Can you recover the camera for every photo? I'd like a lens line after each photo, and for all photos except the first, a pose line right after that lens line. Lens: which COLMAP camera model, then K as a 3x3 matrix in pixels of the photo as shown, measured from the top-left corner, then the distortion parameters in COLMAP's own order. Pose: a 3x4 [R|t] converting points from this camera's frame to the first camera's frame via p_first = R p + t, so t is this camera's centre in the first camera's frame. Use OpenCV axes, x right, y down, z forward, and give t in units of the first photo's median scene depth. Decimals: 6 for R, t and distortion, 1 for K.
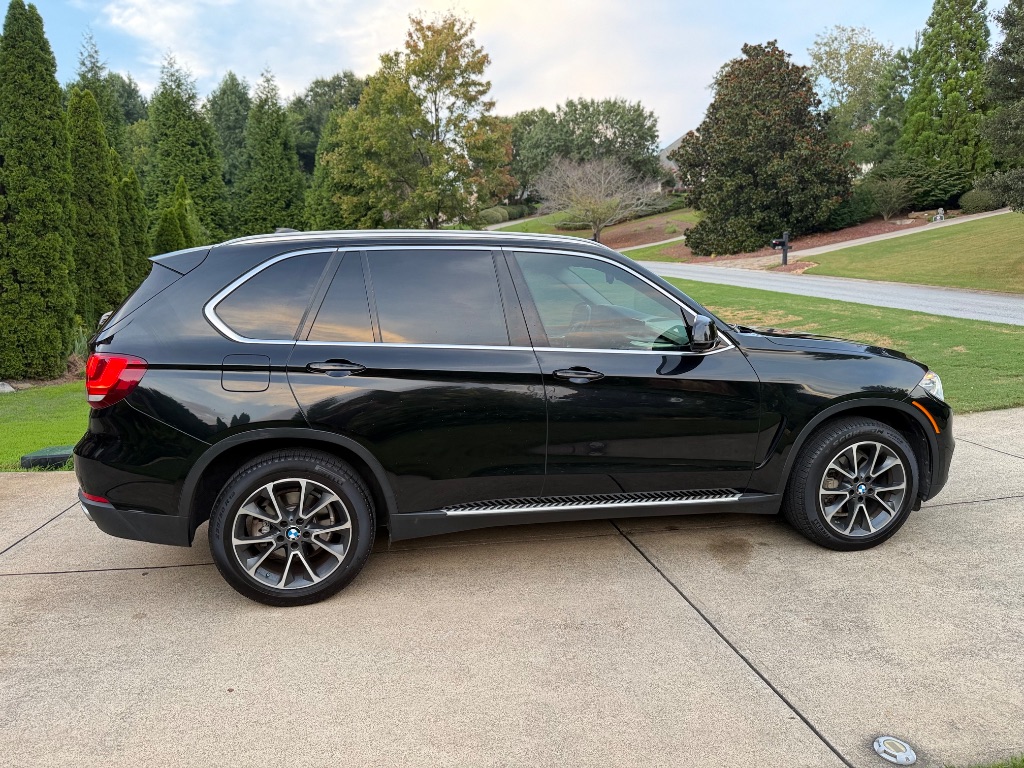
lens RADIAL K [[751.9, 0, 512.7], [0, 751.9, 401.7], [0, 0, 1]] dist [-0.029357, -0.005393]
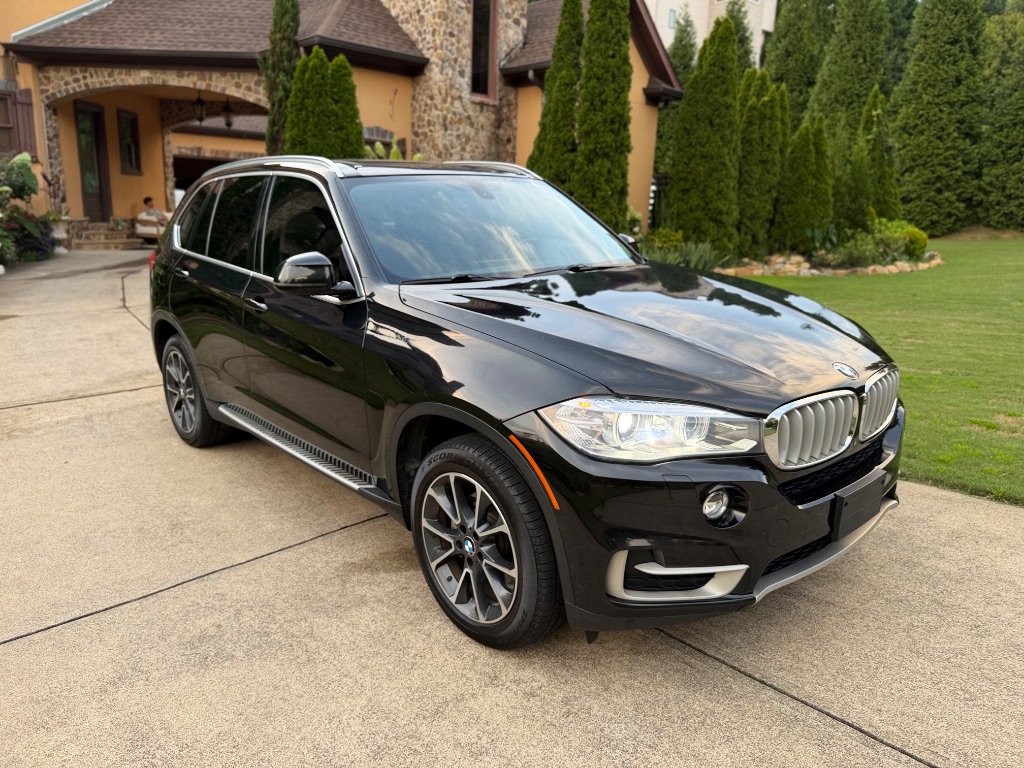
lens RADIAL K [[751.9, 0, 512.7], [0, 751.9, 401.7], [0, 0, 1]] dist [-0.029357, -0.005393]
pose [[0.476411, 0.221573, -0.850845, 0.305154], [-0.128552, 0.974879, 0.181894, -0.036923], [0.869774, 0.022722, 0.492927, 0.220151]]
